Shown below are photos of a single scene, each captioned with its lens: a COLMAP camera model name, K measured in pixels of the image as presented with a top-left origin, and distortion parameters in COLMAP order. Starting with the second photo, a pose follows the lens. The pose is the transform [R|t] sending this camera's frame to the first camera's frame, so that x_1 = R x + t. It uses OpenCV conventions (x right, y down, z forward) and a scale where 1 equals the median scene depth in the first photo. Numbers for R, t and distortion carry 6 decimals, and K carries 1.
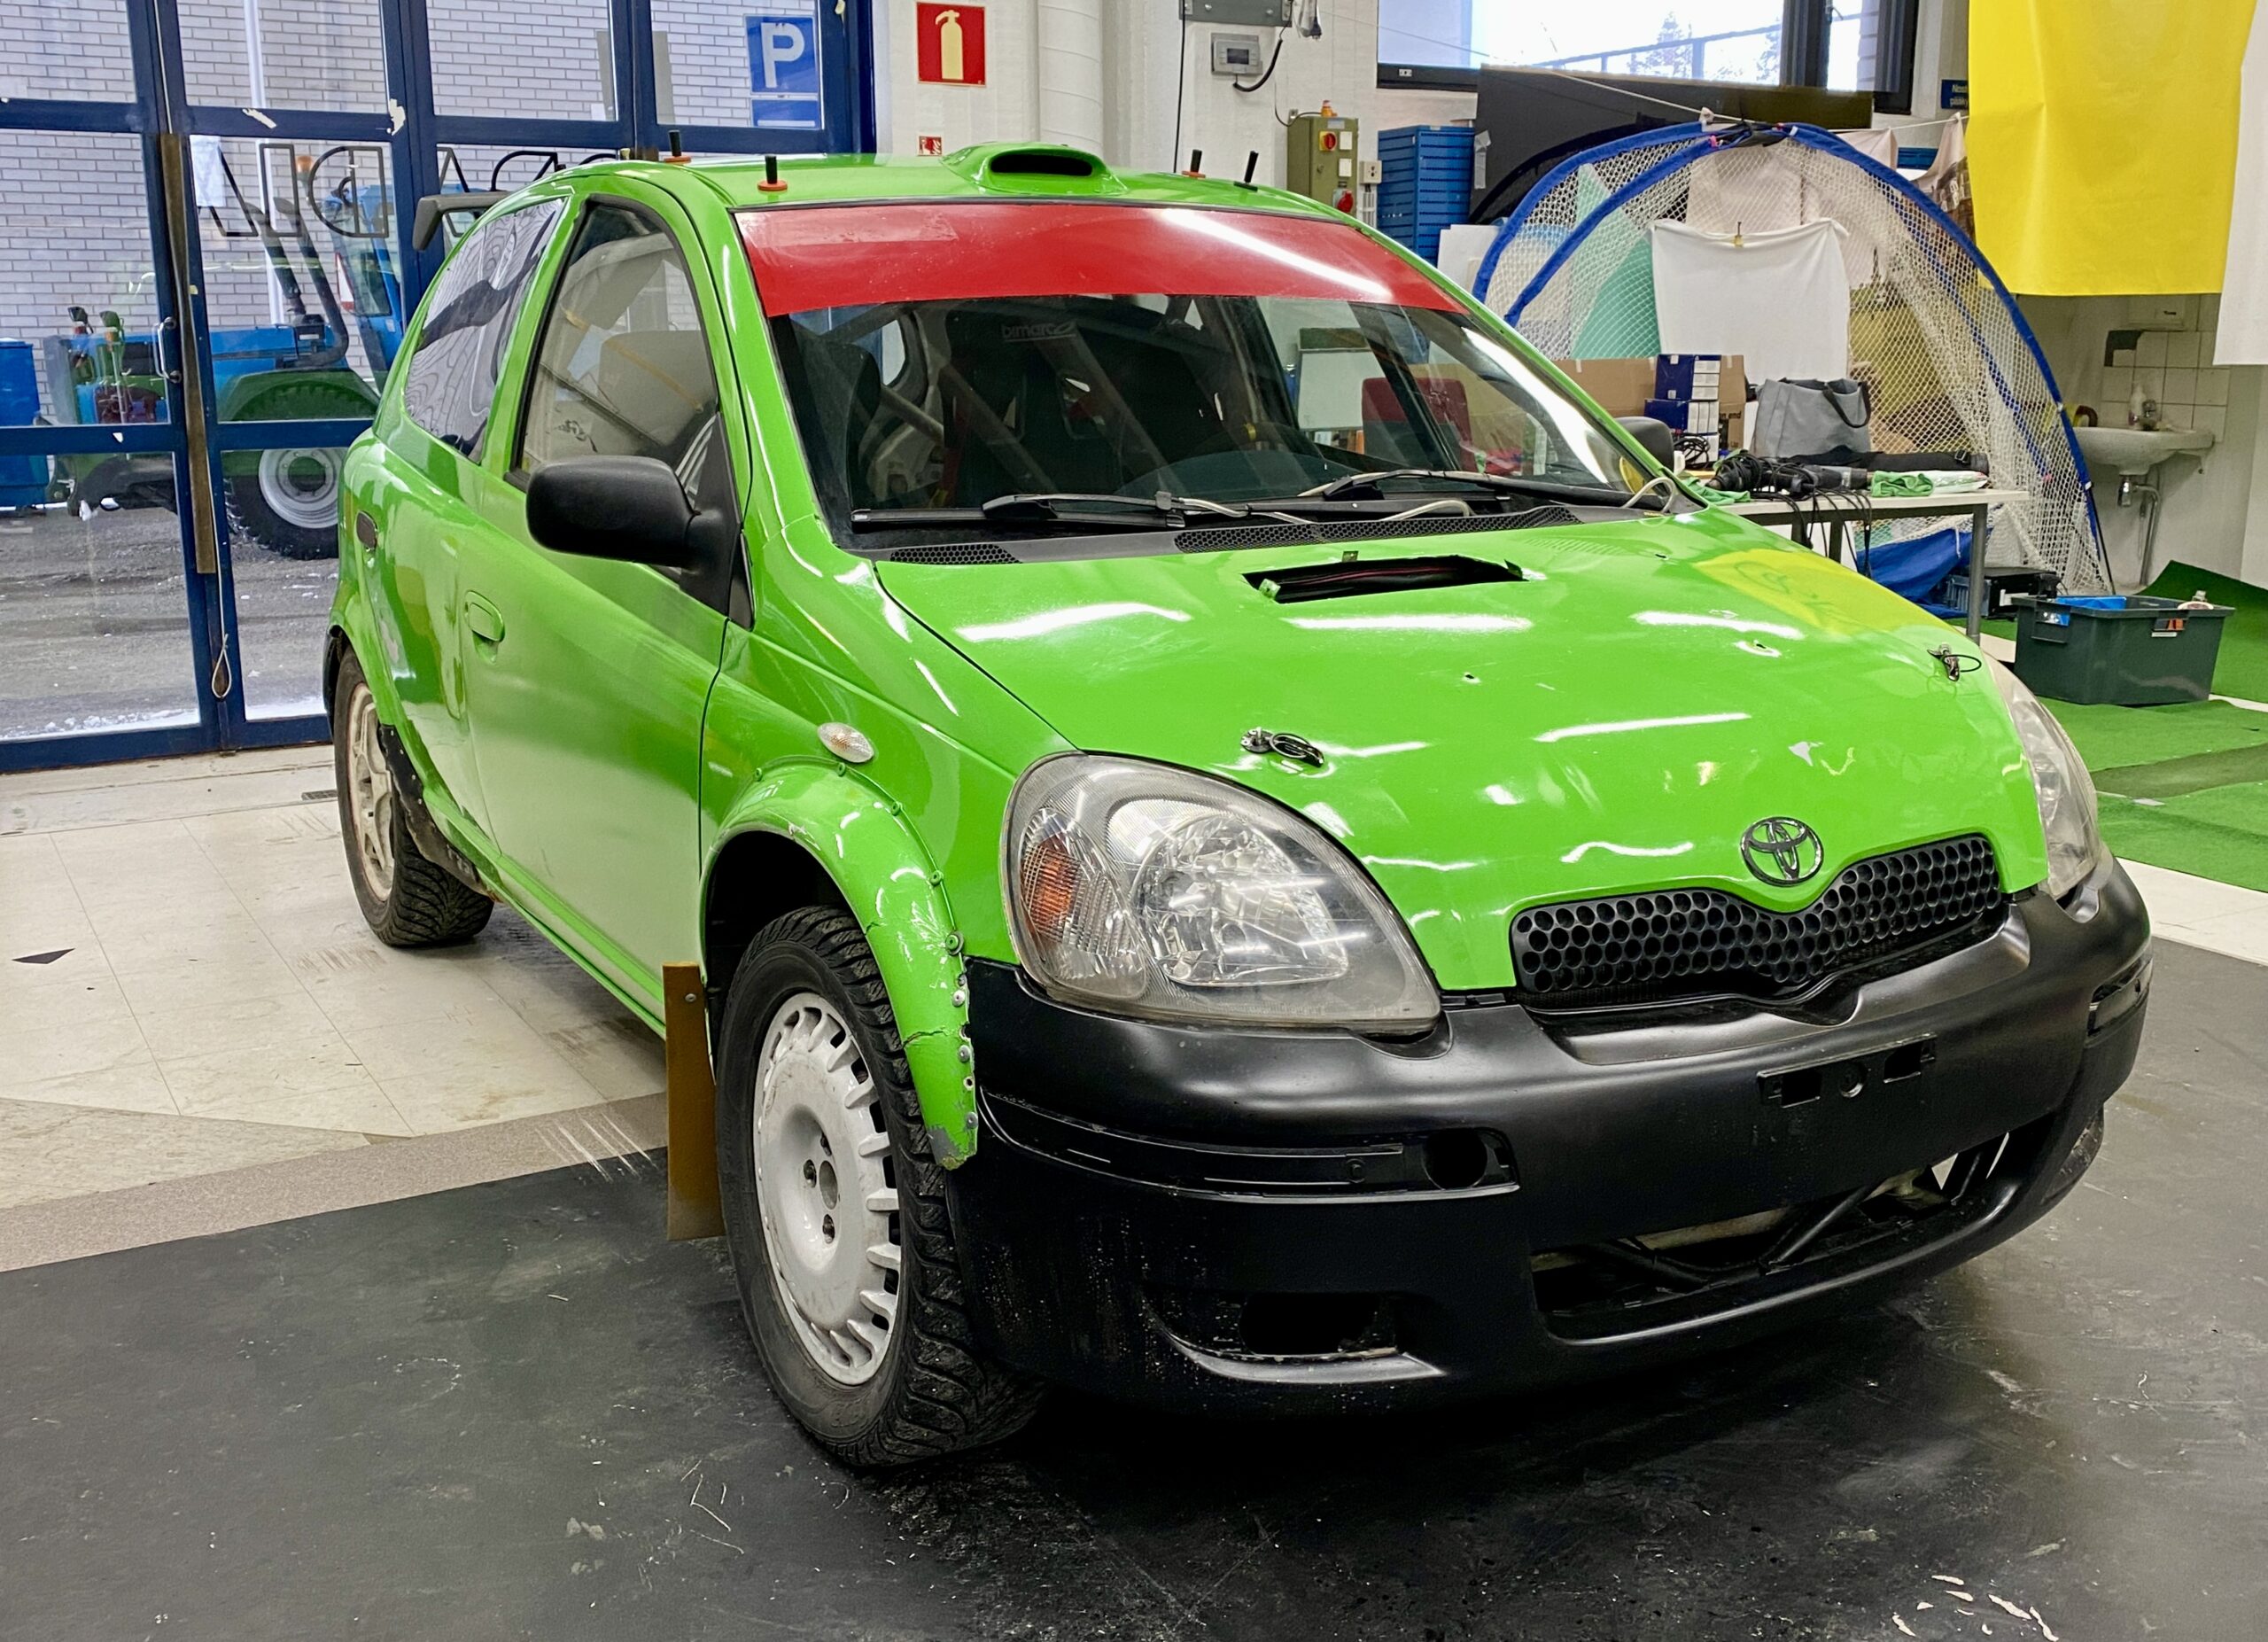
lens RADIAL K [[2161.9, 0, 1133.1], [0, 2161.9, 789.6], [0, 0, 1]] dist [0.080962, -0.251165]
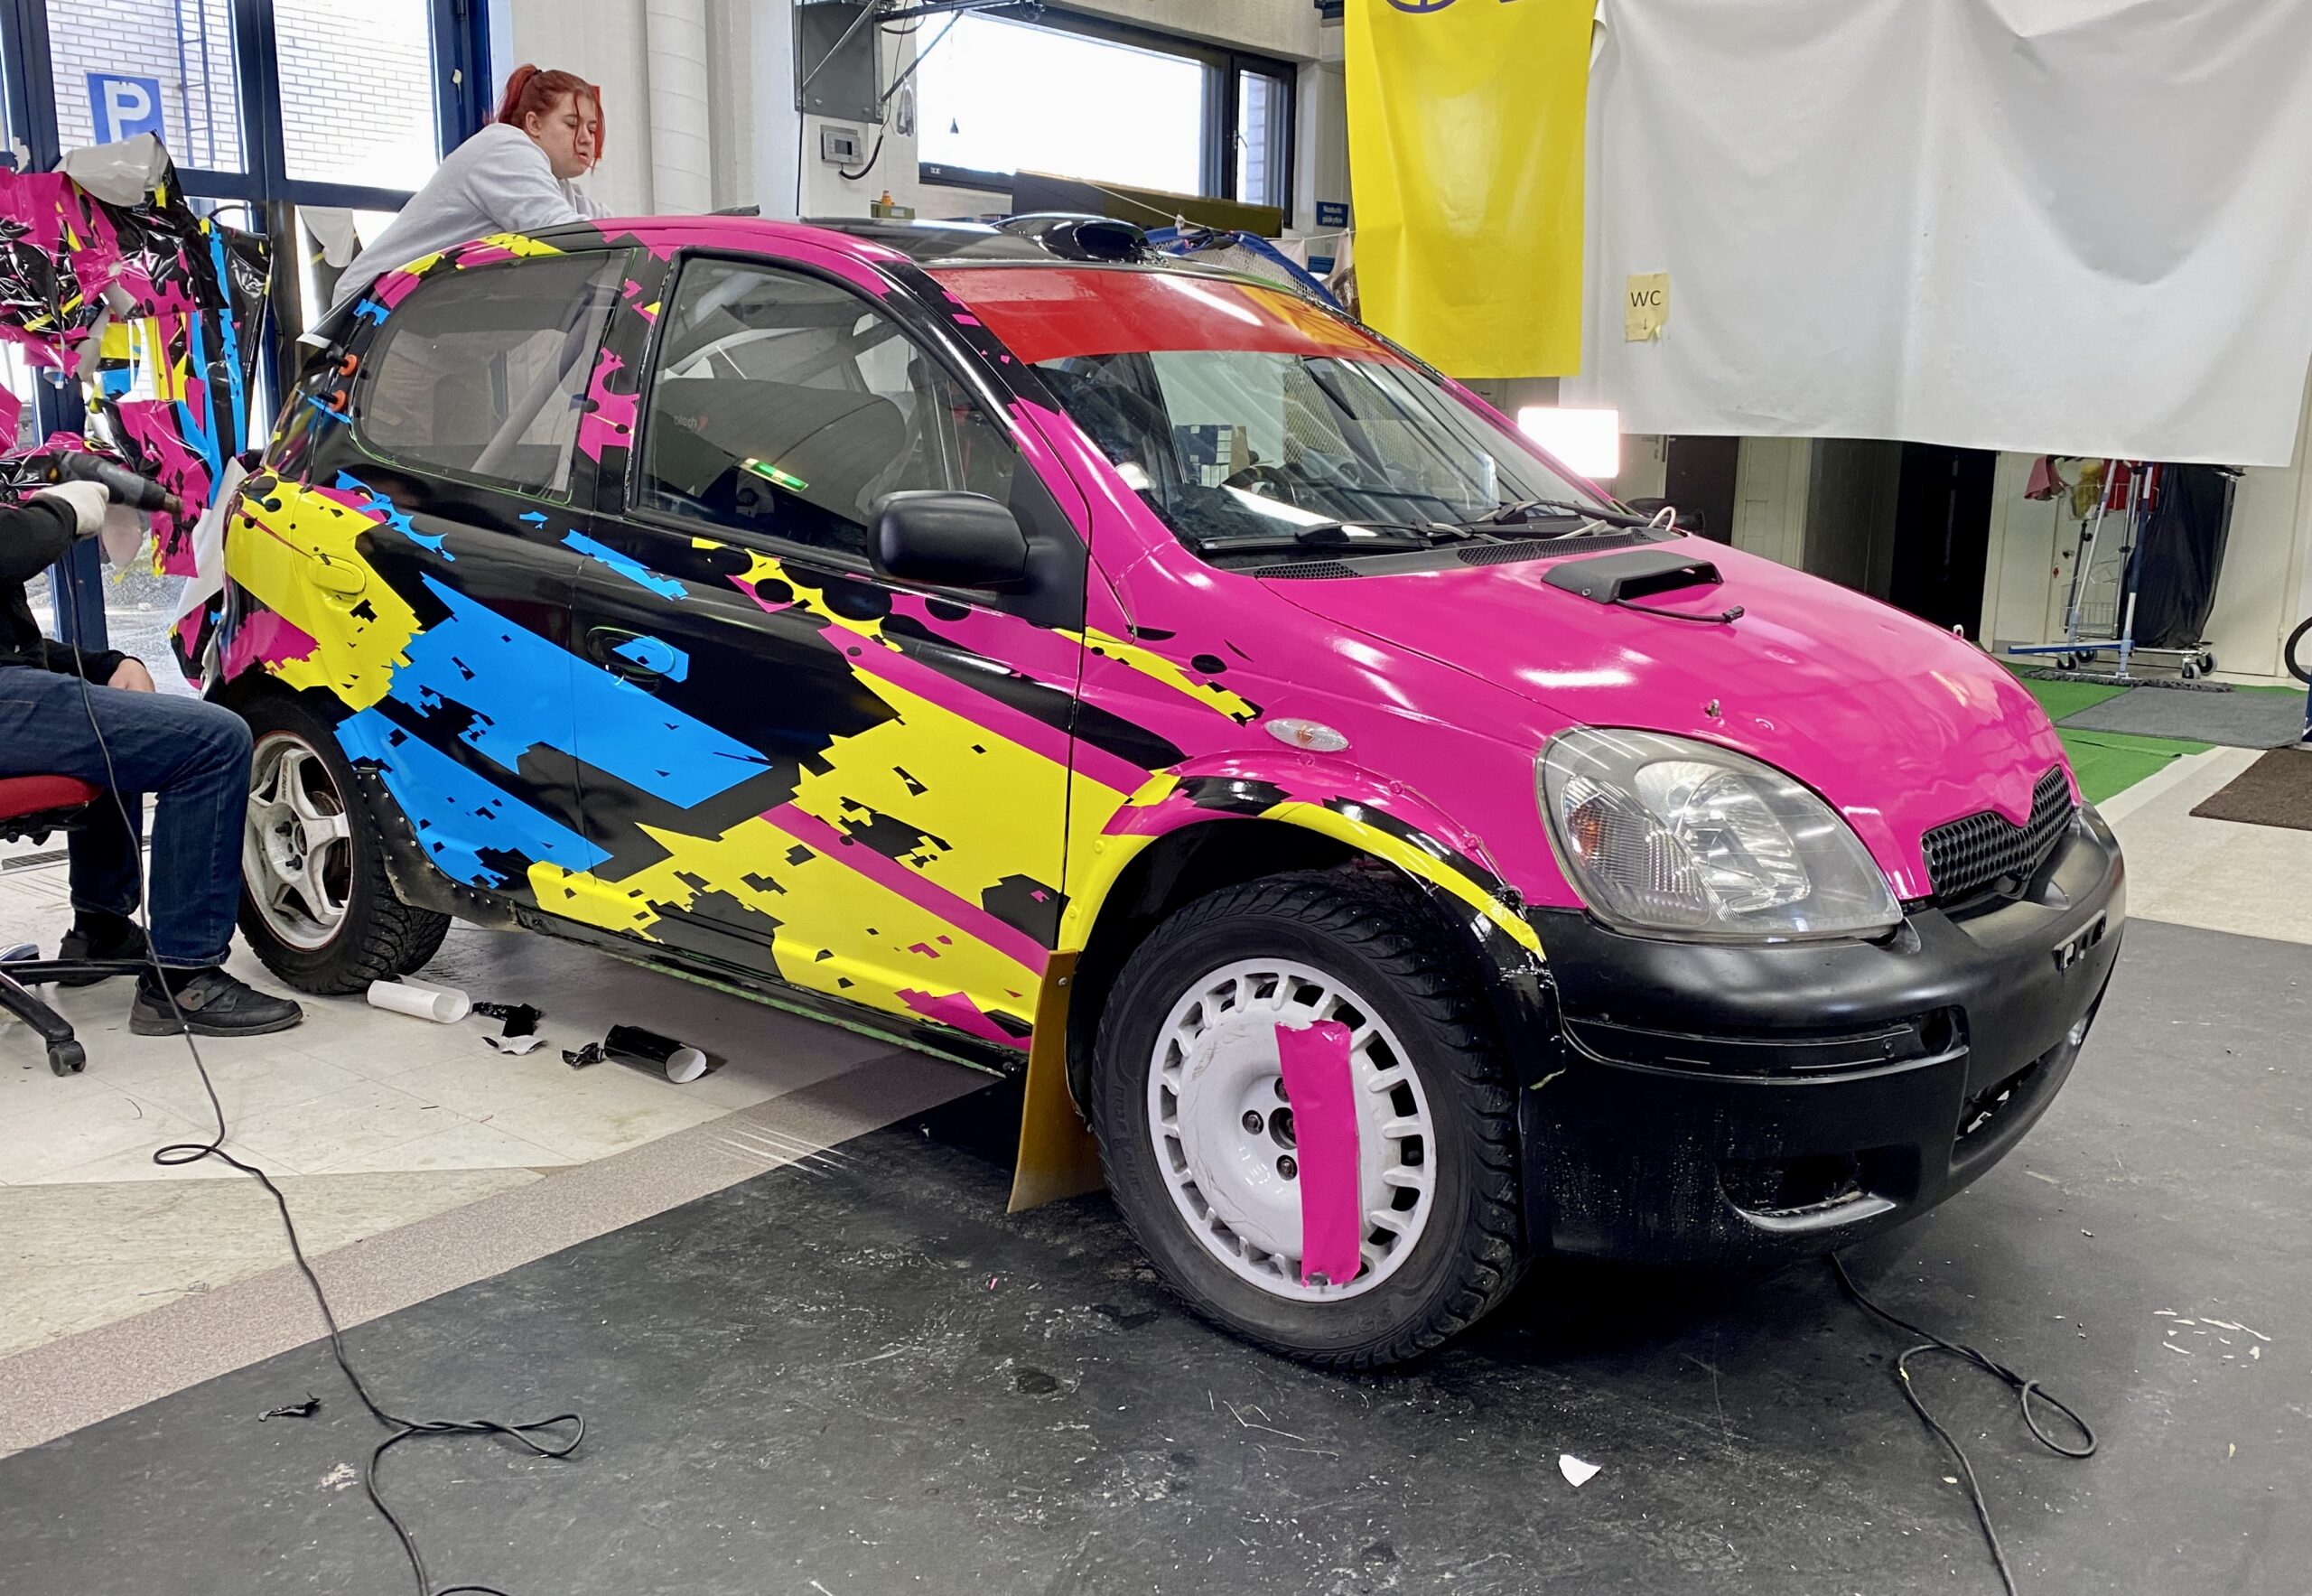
lens RADIAL K [[1940.5, 0, 1095.9], [0, 1940.5, 795.3], [0, 0, 1]] dist [0.007969, 0.003299]
pose [[0.933023, -0.055804, 0.355462, -0.553385], [0.059356, 0.998236, 0.000914, 0.001896], [-0.354886, 0.020247, 0.934690, 0.087285]]
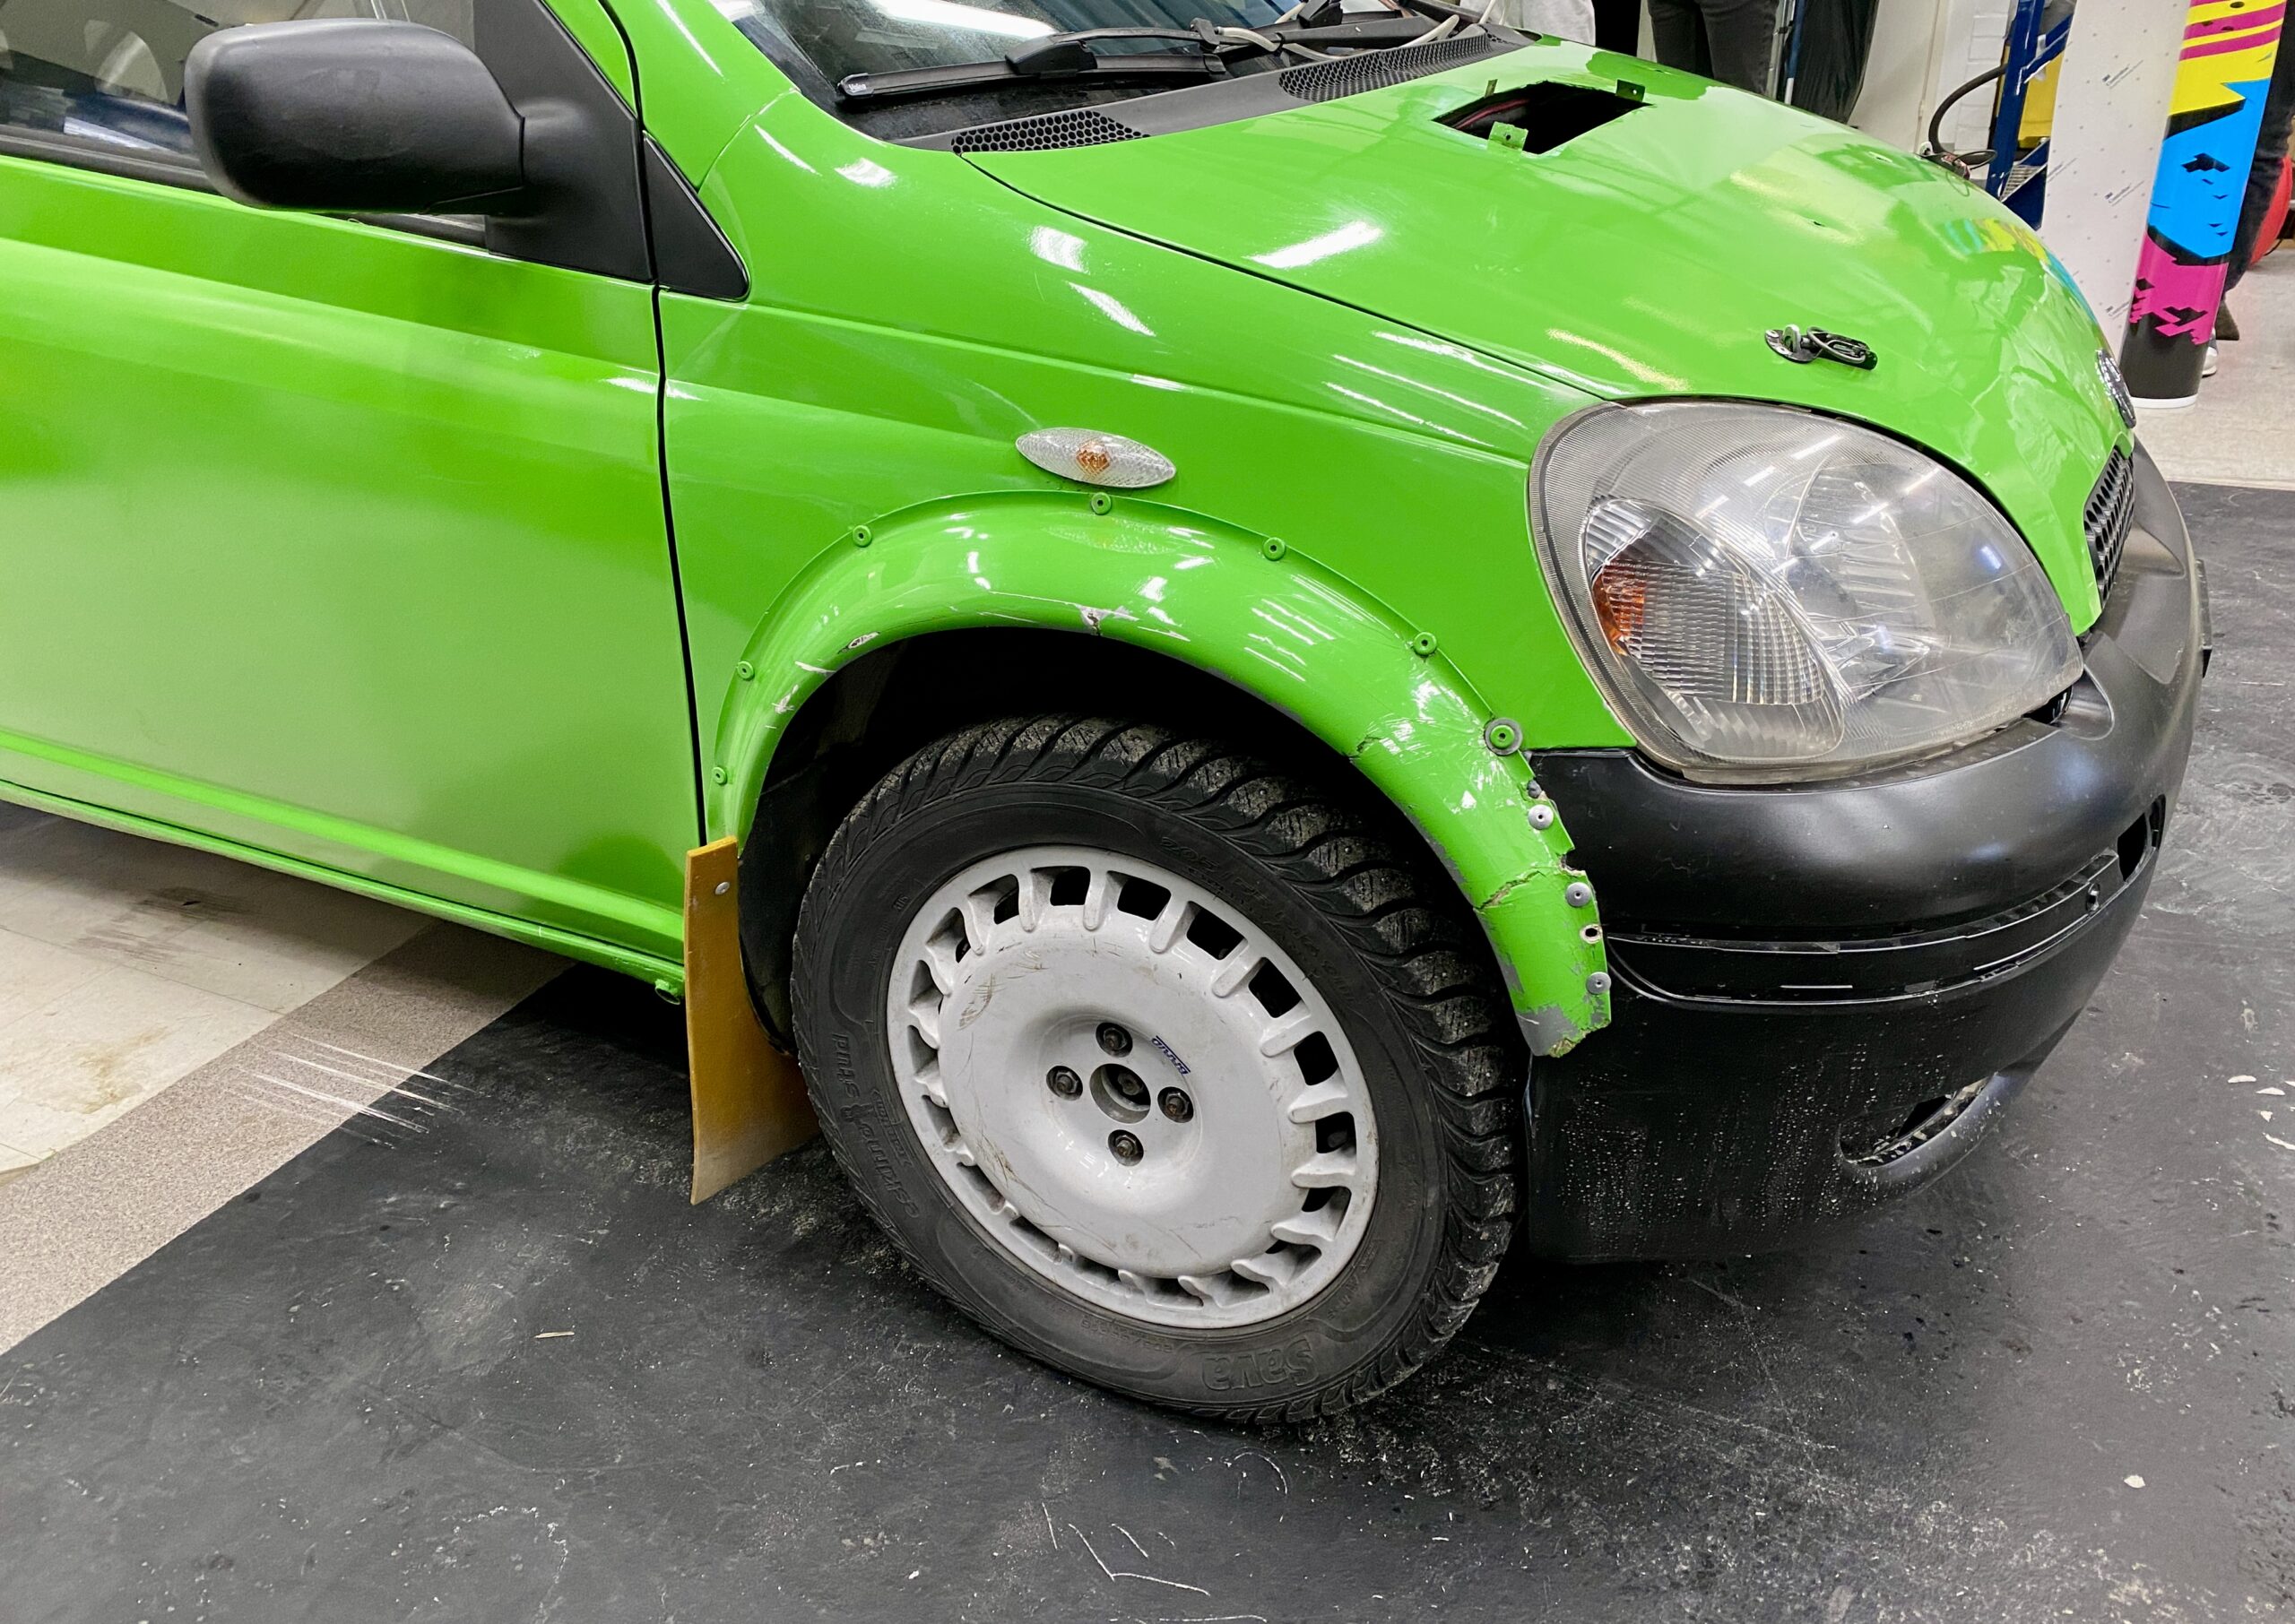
lens RADIAL K [[1707.8, 0, 1072.8], [0, 1707.8, 854.5], [0, 0, 1]] dist [0.070431, -0.125819]
pose [[0.841084, -0.282220, 0.461442, -0.371178], [0.149200, 0.941046, 0.303597, -0.060733], [-0.519920, -0.186504, 0.833607, 0.530769]]
